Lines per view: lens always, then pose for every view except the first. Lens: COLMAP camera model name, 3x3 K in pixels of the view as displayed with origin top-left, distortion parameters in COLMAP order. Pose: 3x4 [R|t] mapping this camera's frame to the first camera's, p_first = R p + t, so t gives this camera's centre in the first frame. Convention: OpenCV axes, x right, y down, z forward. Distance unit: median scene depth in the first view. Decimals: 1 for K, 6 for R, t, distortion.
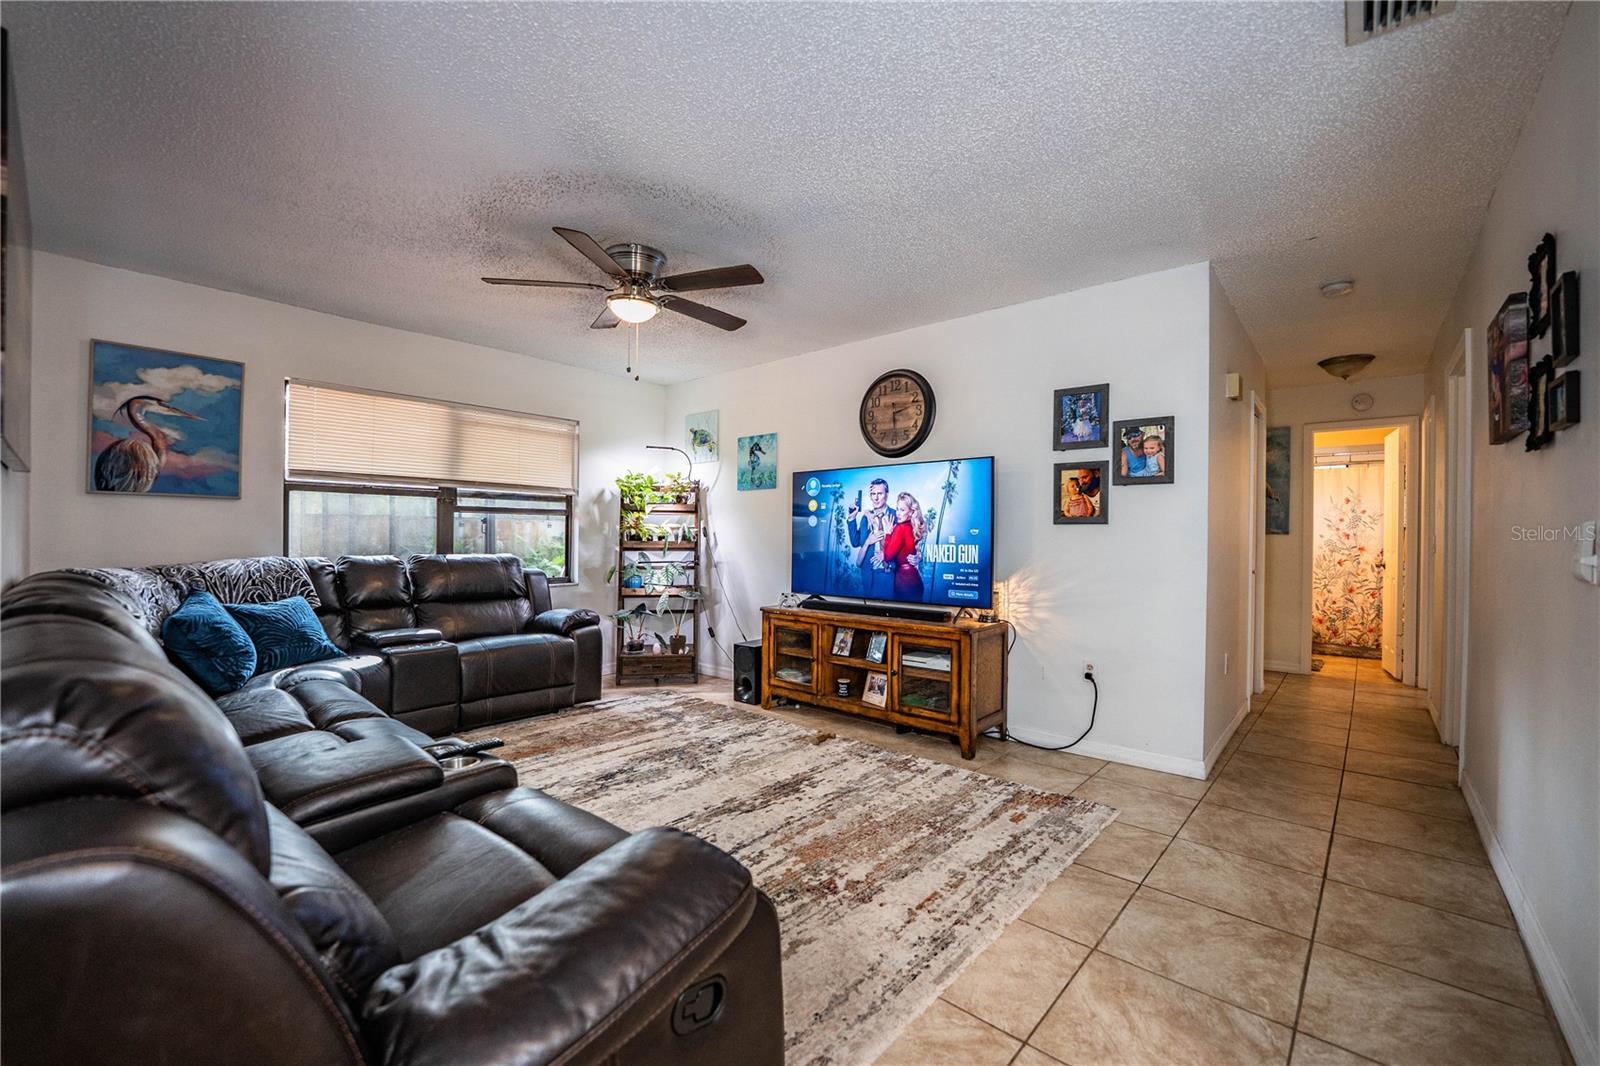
lens RADIAL K [[651.6, 0, 800.8], [0, 651.6, 538.2], [0, 0, 1]] dist [-0.027765, 0.001769]
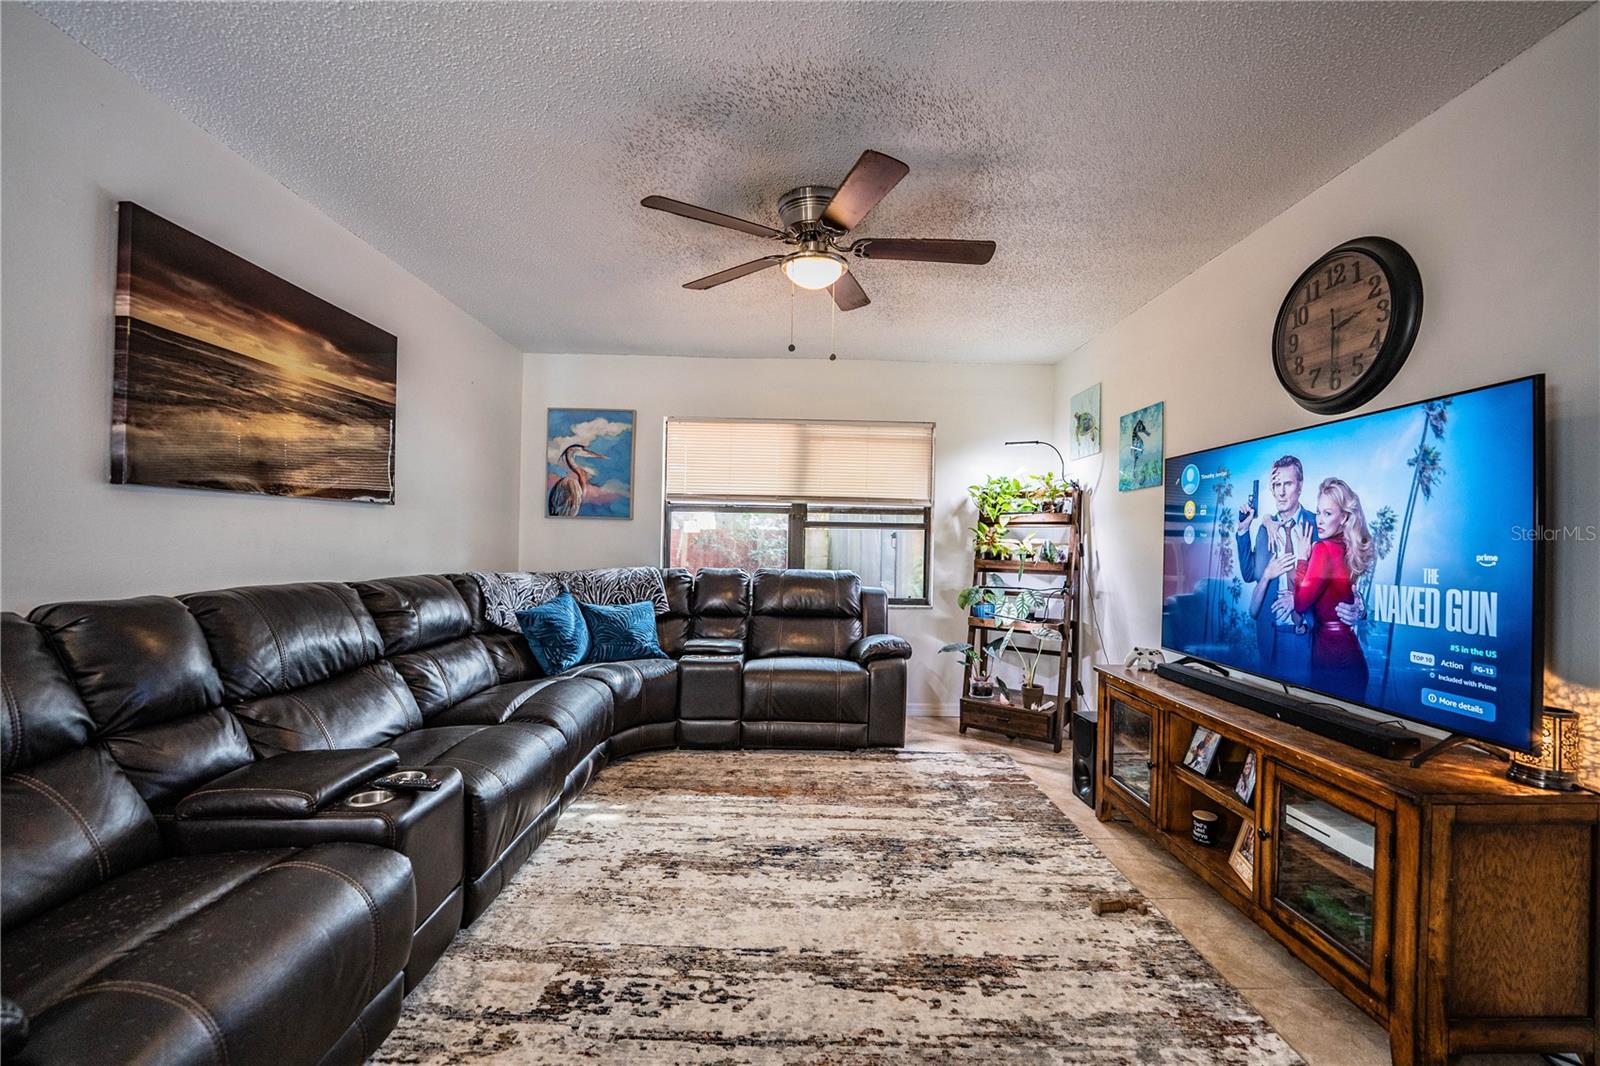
lens RADIAL K [[651.6, 0, 800.8], [0, 651.6, 538.2], [0, 0, 1]] dist [-0.027765, 0.001769]
pose [[0.665688, -0.000601, -0.746230, 0.262779], [-0.014060, 0.999812, -0.013349, -0.012027], [0.746098, 0.019378, 0.665554, 0.375549]]
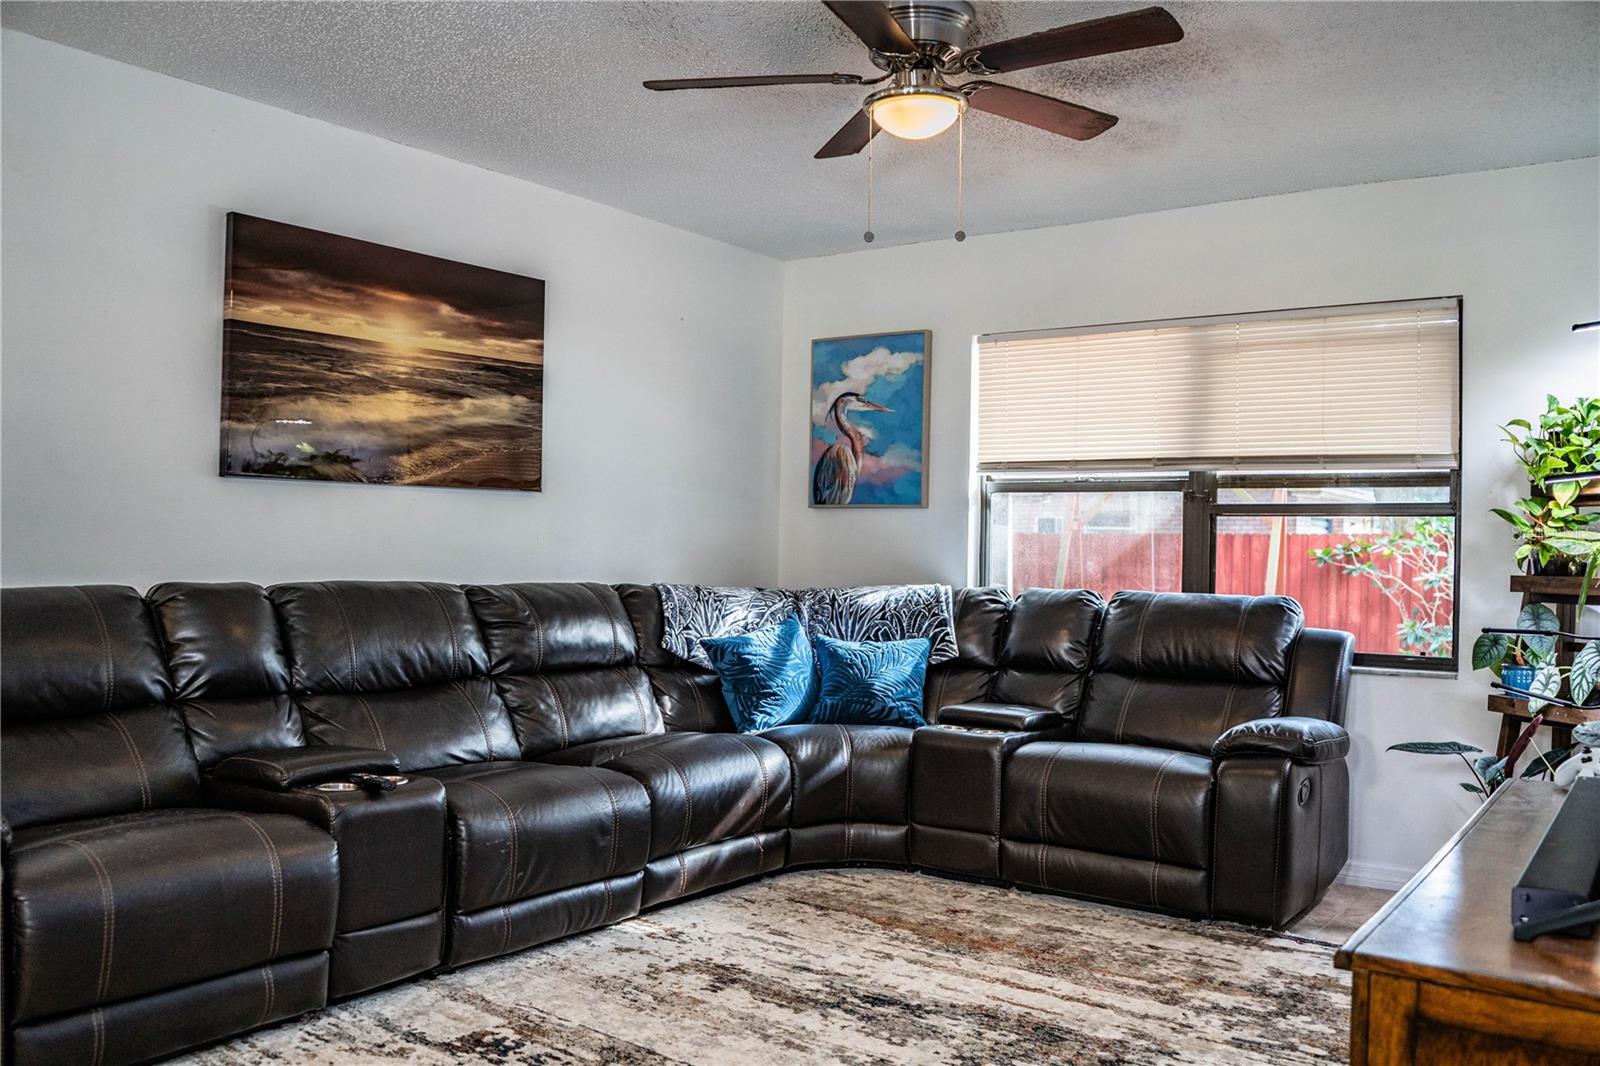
lens RADIAL K [[1299.5, 0, 800.0], [0, 1299.5, 533.0], [0, 0, 1]] dist [-0.115311, 0.067716]
pose [[0.083442, -0.020718, -0.996297, 0.605390], [-0.020486, 0.999537, -0.022501, 0.006194], [0.996302, 0.022288, 0.082979, 0.671295]]
